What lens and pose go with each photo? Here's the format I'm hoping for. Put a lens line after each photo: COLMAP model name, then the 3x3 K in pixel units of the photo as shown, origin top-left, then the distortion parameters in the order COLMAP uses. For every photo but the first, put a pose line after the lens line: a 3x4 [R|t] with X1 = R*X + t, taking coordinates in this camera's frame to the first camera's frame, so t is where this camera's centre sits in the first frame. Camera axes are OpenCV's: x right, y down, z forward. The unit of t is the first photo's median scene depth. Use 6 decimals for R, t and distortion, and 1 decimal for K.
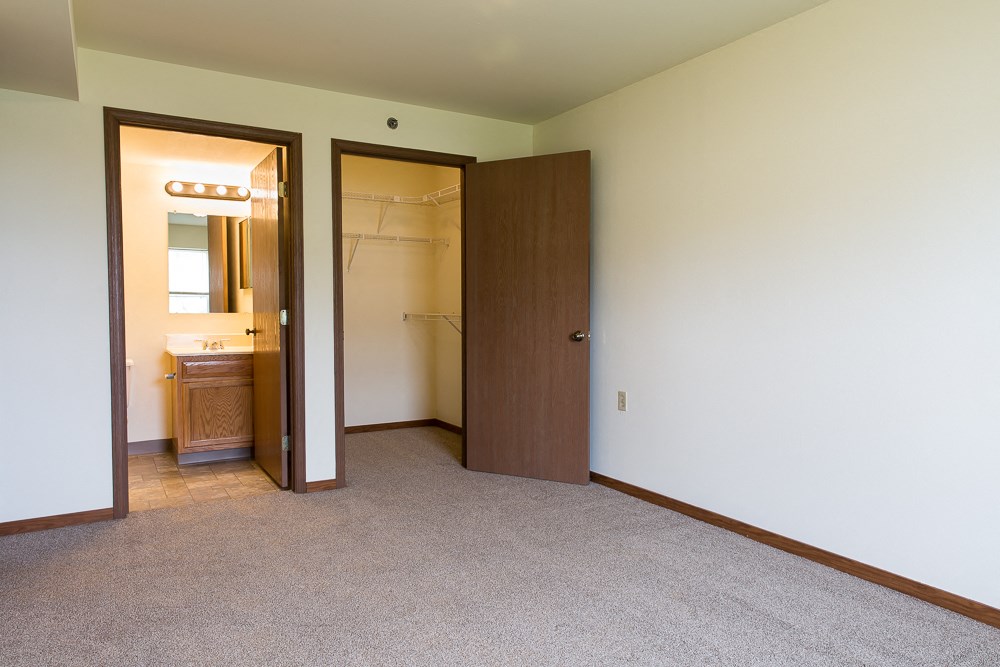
lens RADIAL K [[668.1, 0, 500.0], [0, 668.1, 333.5], [0, 0, 1]] dist [0.035754, 0.000287]
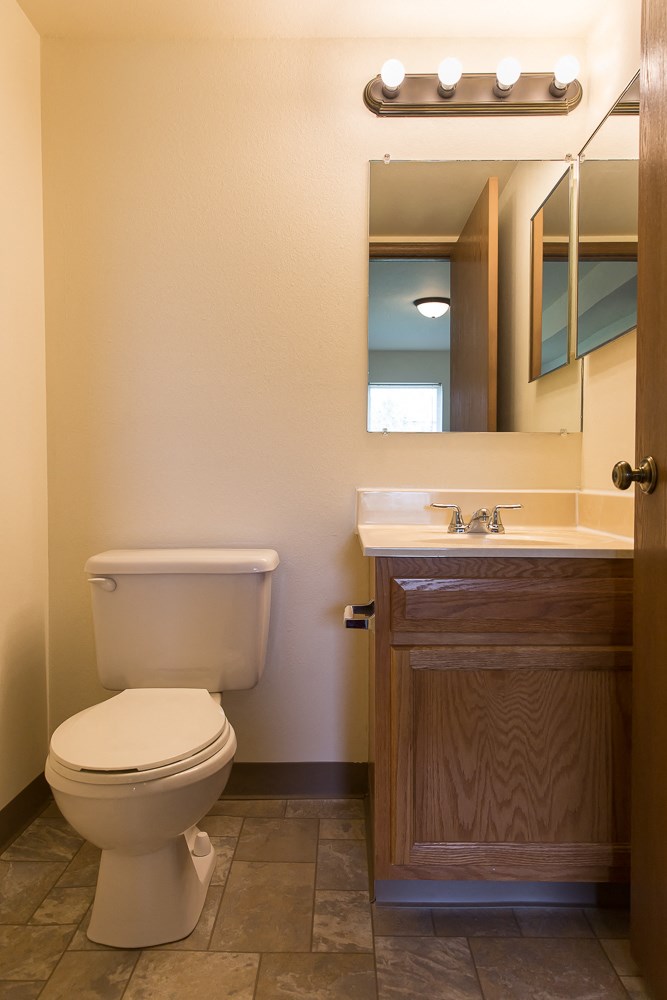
lens RADIAL K [[669.8, 0, 333.5], [0, 669.8, 500.0], [0, 0, 1]] dist [0.011158, 0.000176]
pose [[0.852849, 0.014758, -0.521949, -0.329357], [-0.018989, 0.999816, -0.002757, 0.009648], [0.521813, 0.012263, 0.852972, 0.711223]]
